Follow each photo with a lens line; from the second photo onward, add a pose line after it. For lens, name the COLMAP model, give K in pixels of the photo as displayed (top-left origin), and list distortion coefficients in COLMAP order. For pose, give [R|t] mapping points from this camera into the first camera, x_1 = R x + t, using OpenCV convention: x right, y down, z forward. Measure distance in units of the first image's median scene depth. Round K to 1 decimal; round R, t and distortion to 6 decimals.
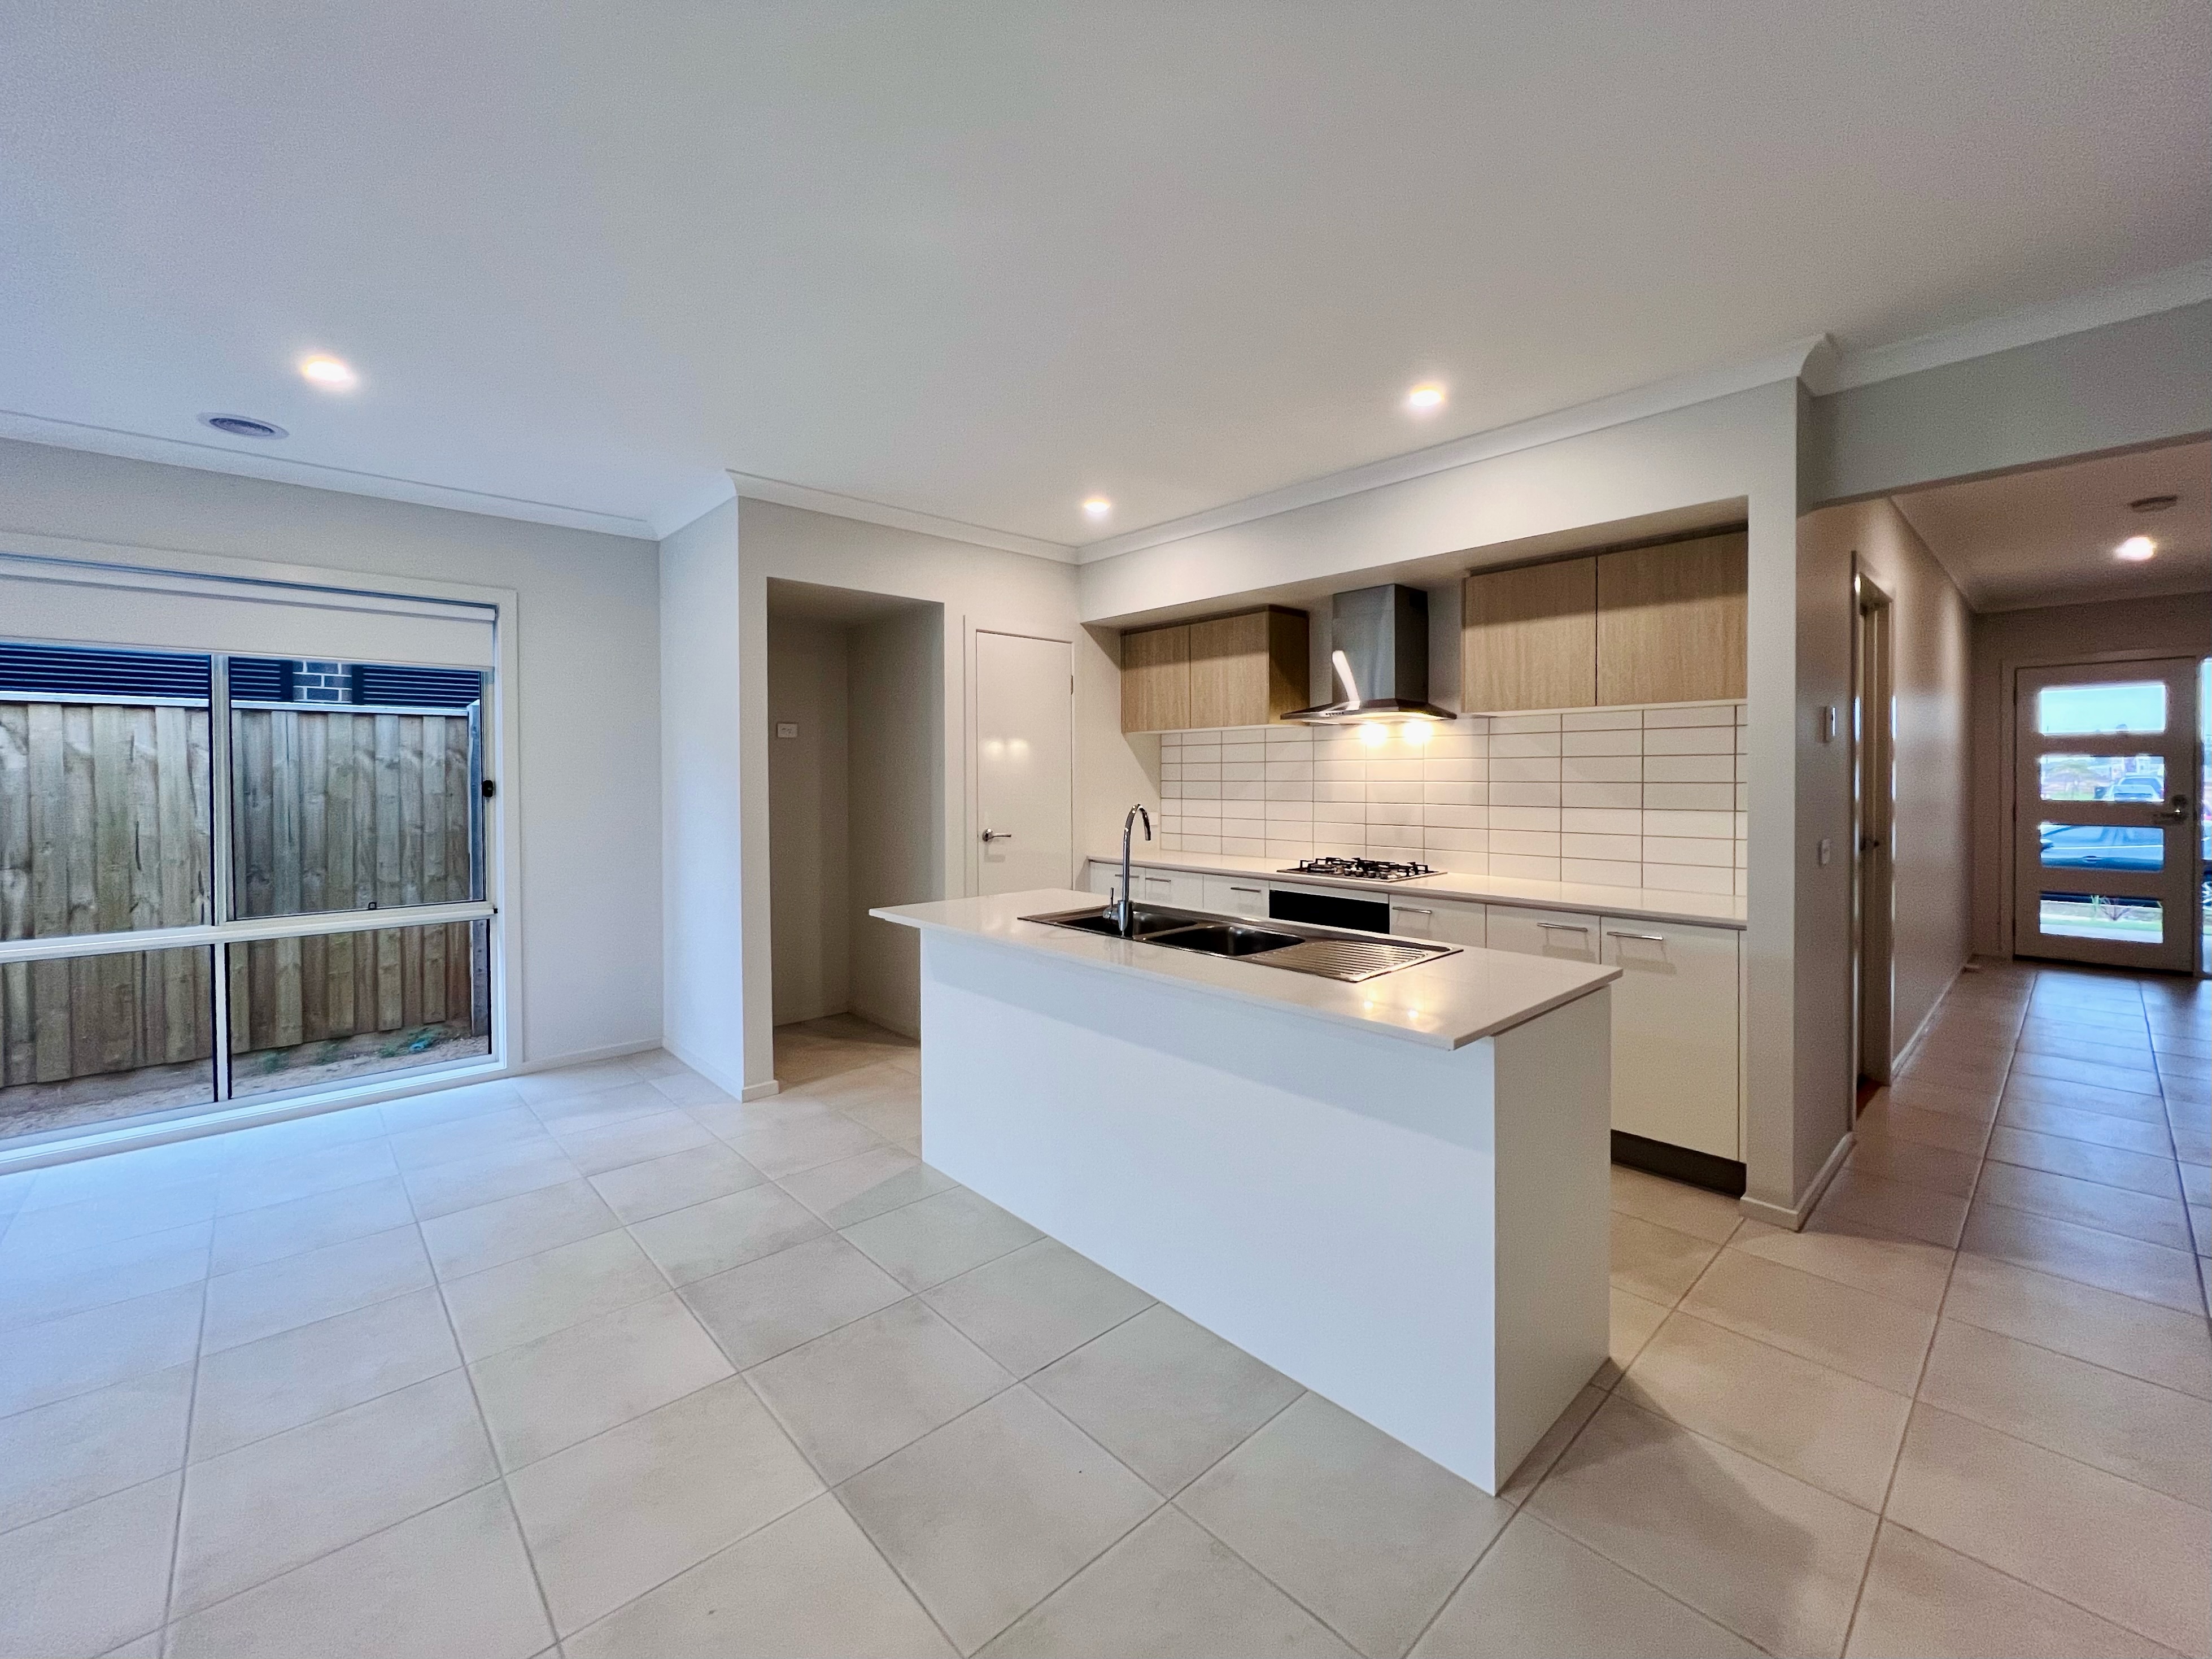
lens RADIAL K [[906.8, 0, 1119.5], [0, 906.8, 786.7], [0, 0, 1]] dist [0.000402, -0.000004]
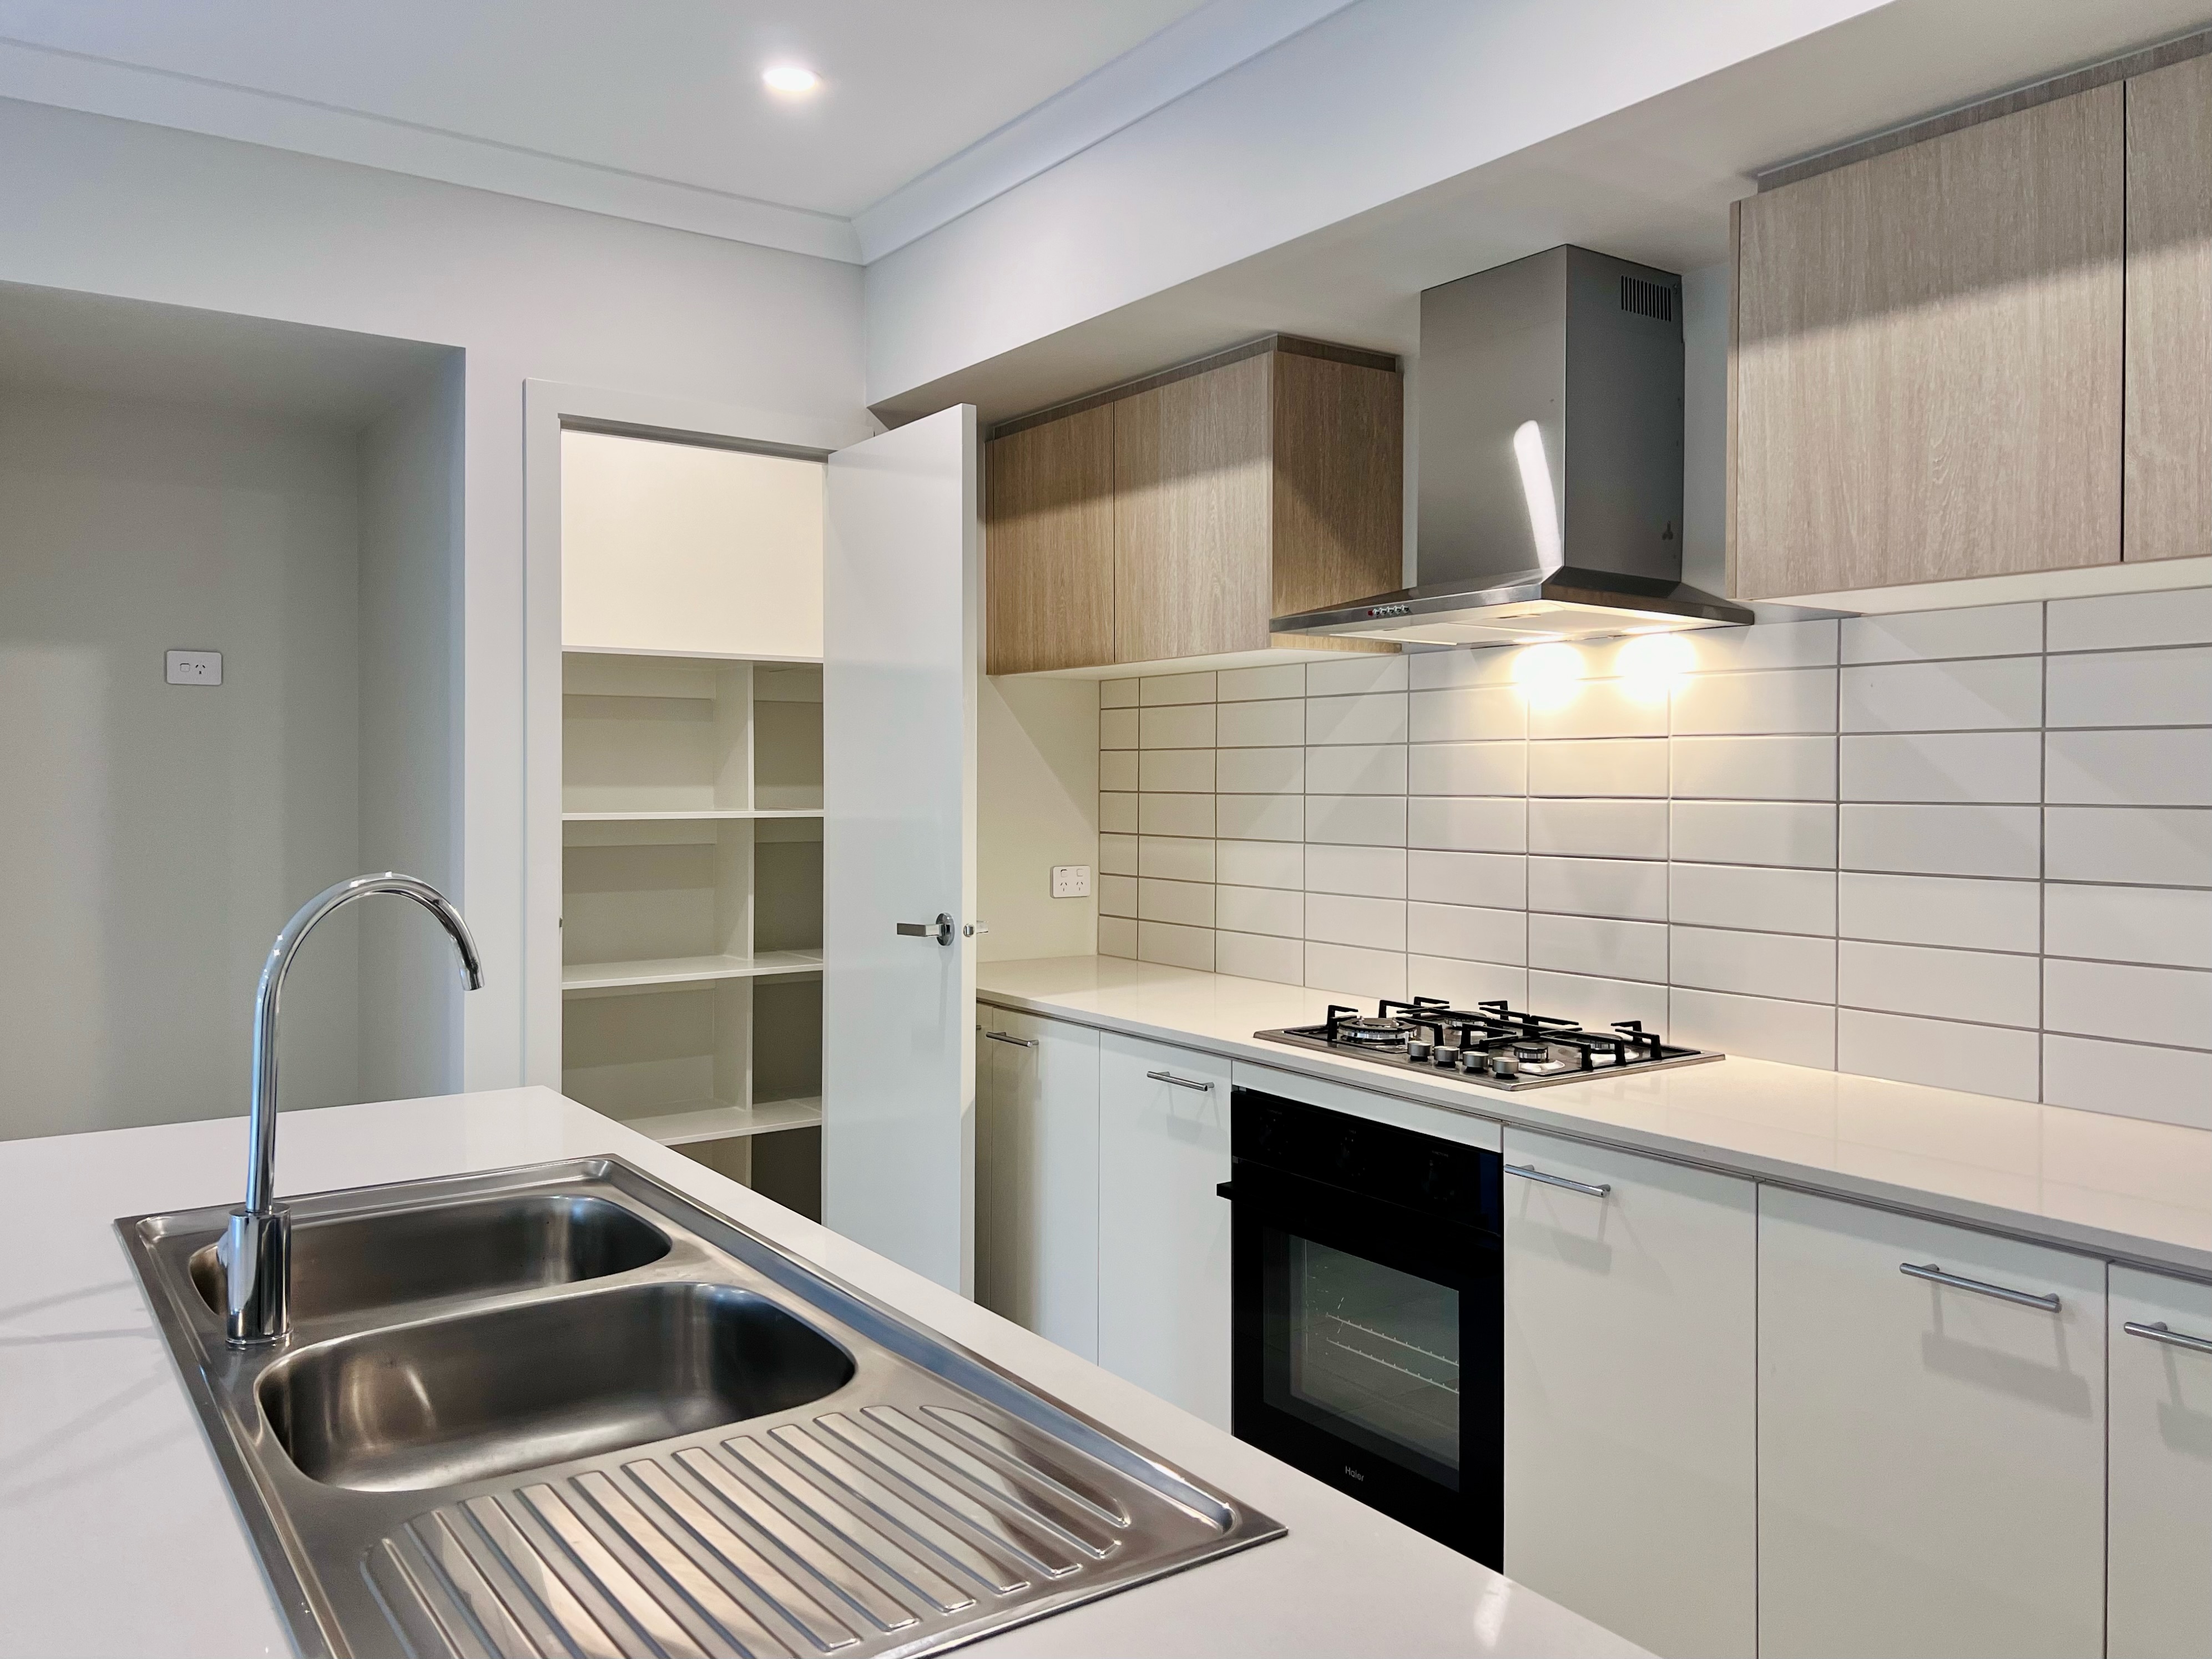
lens RADIAL K [[1675.5, 0, 1153.6], [0, 1675.5, 782.2], [0, 0, 1]] dist [0.032730, -0.026041]
pose [[0.991730, 0.007821, -0.128101, 0.221668], [-0.009438, 0.999883, -0.012021, -0.002596], [0.127992, 0.013131, 0.991688, 0.314185]]
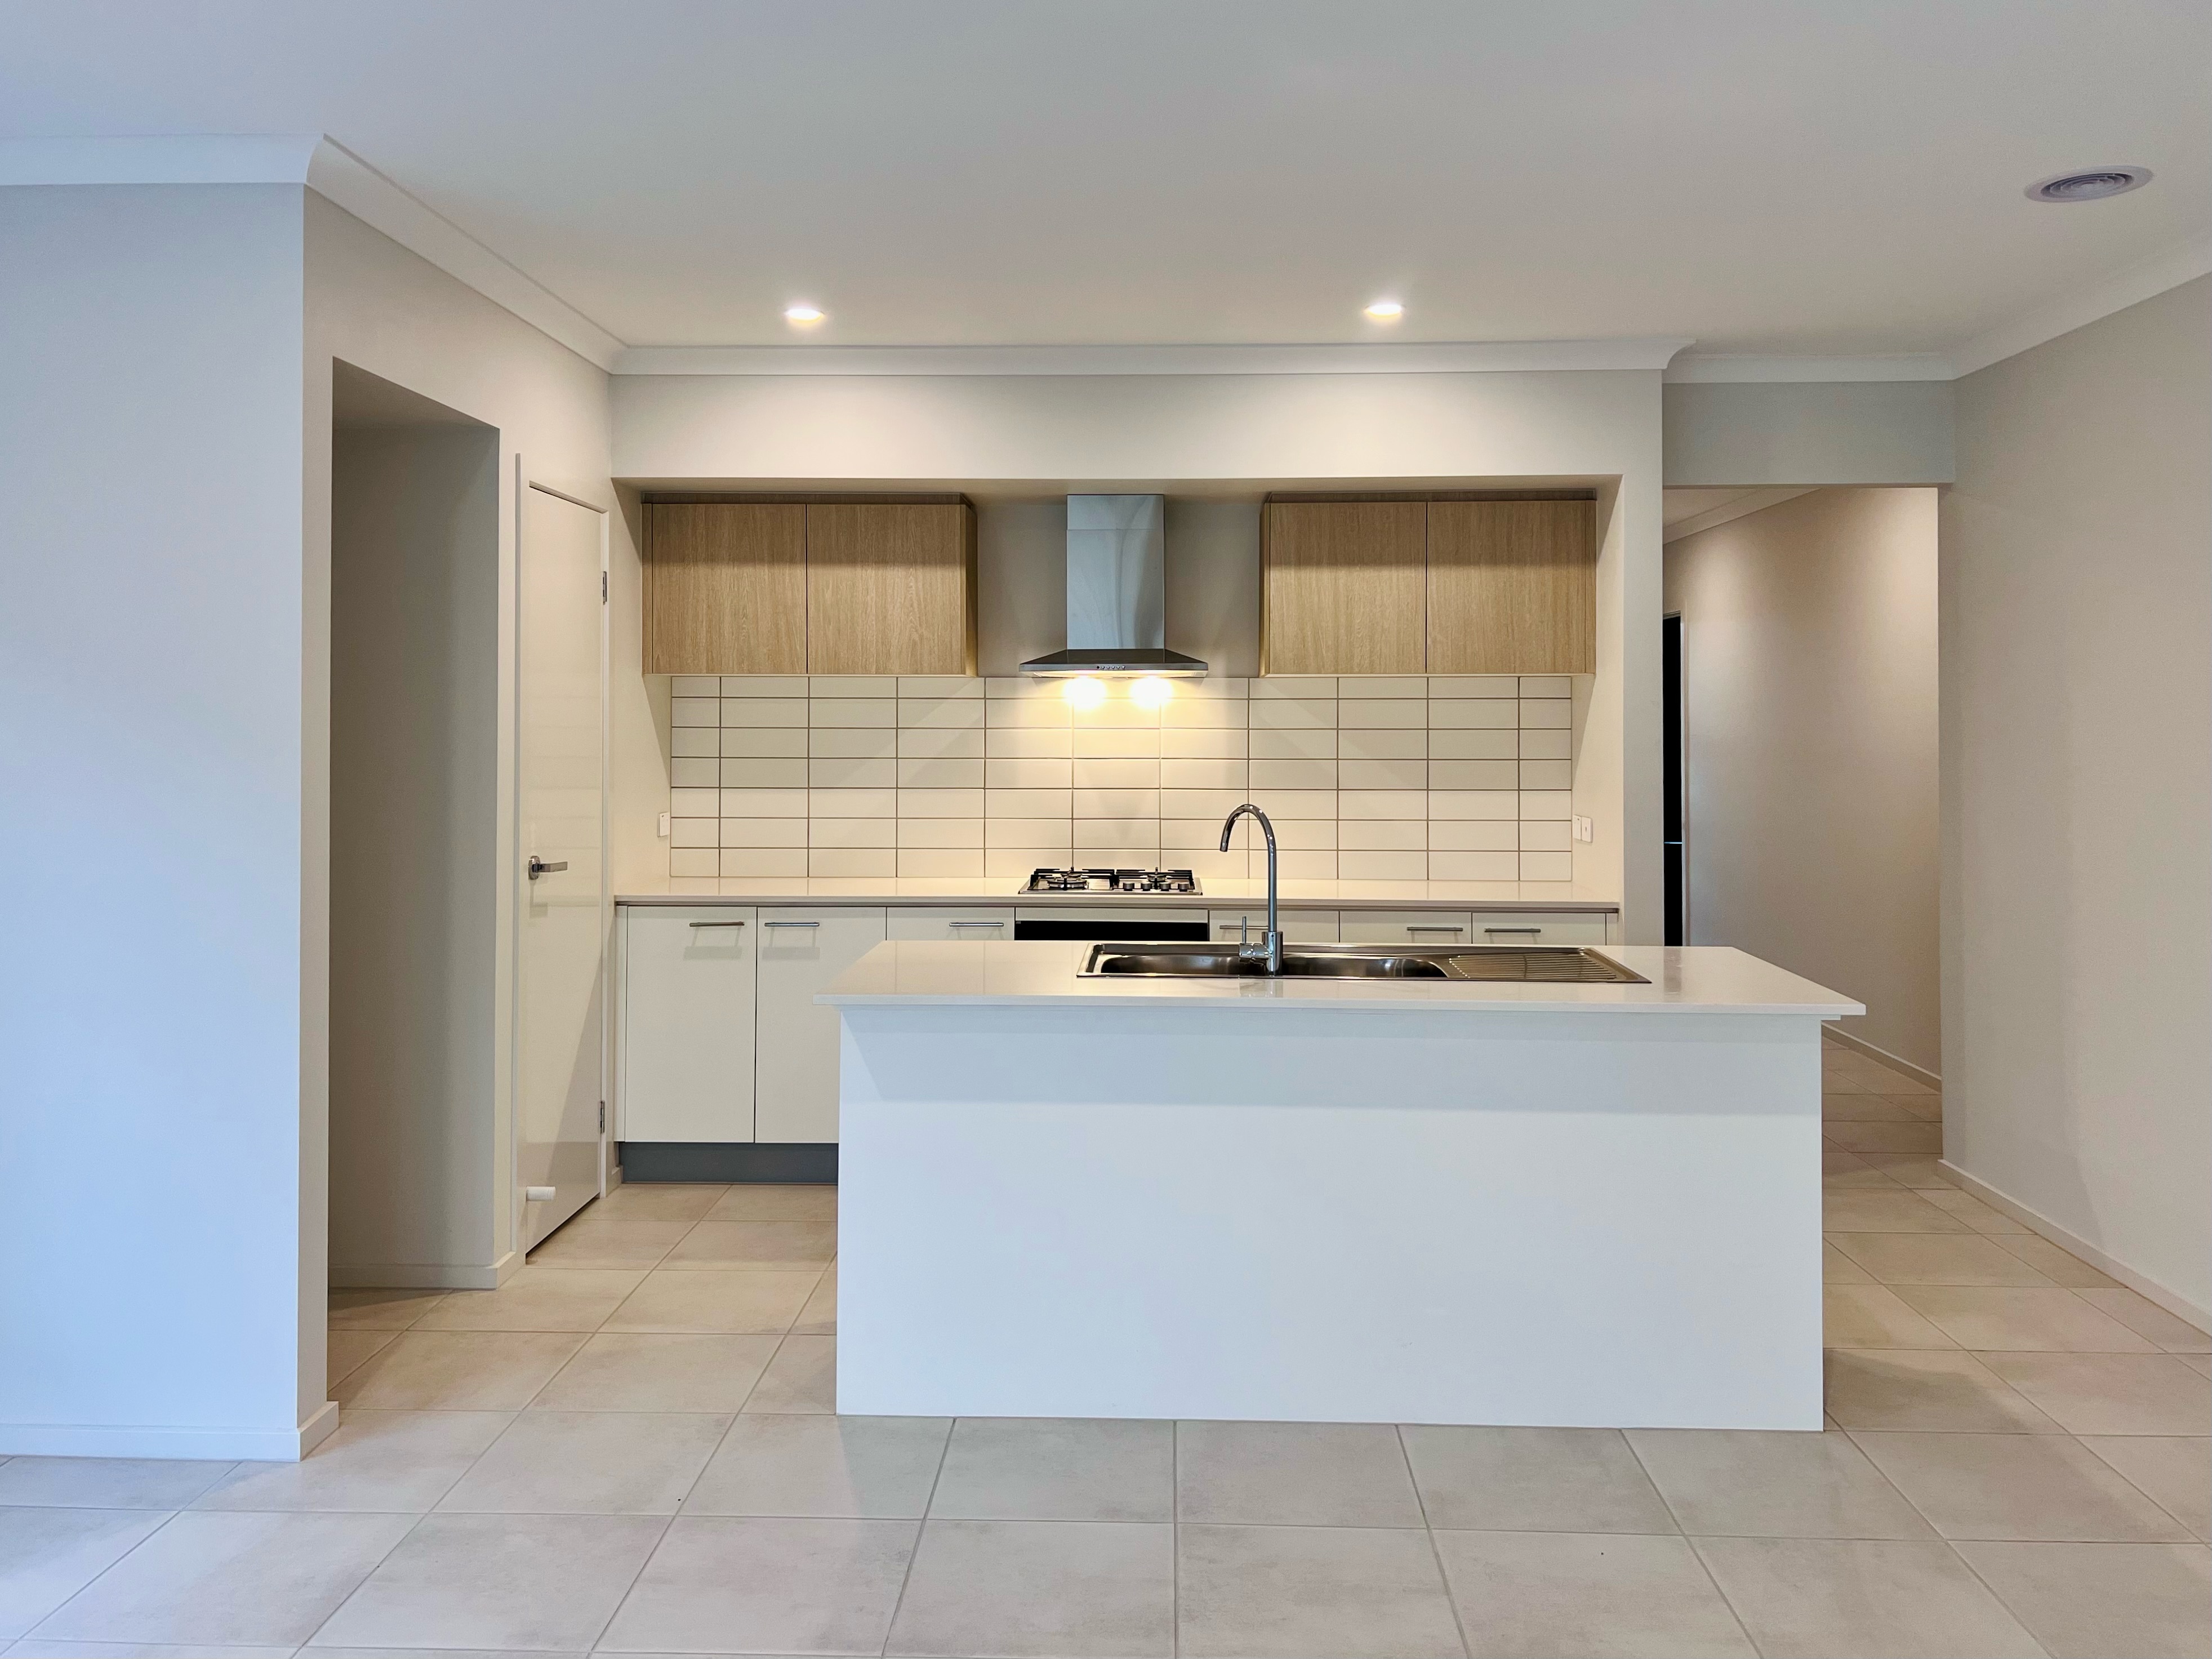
lens RADIAL K [[1675.5, 0, 1118.1], [0, 1675.5, 694.1], [0, 0, 1]] dist [0.032730, -0.026041]
pose [[0.701747, 0.017244, 0.712217, -0.677209], [0.003655, 0.999607, -0.027804, -0.020937], [-0.712417, 0.022114, 0.701408, 0.065071]]
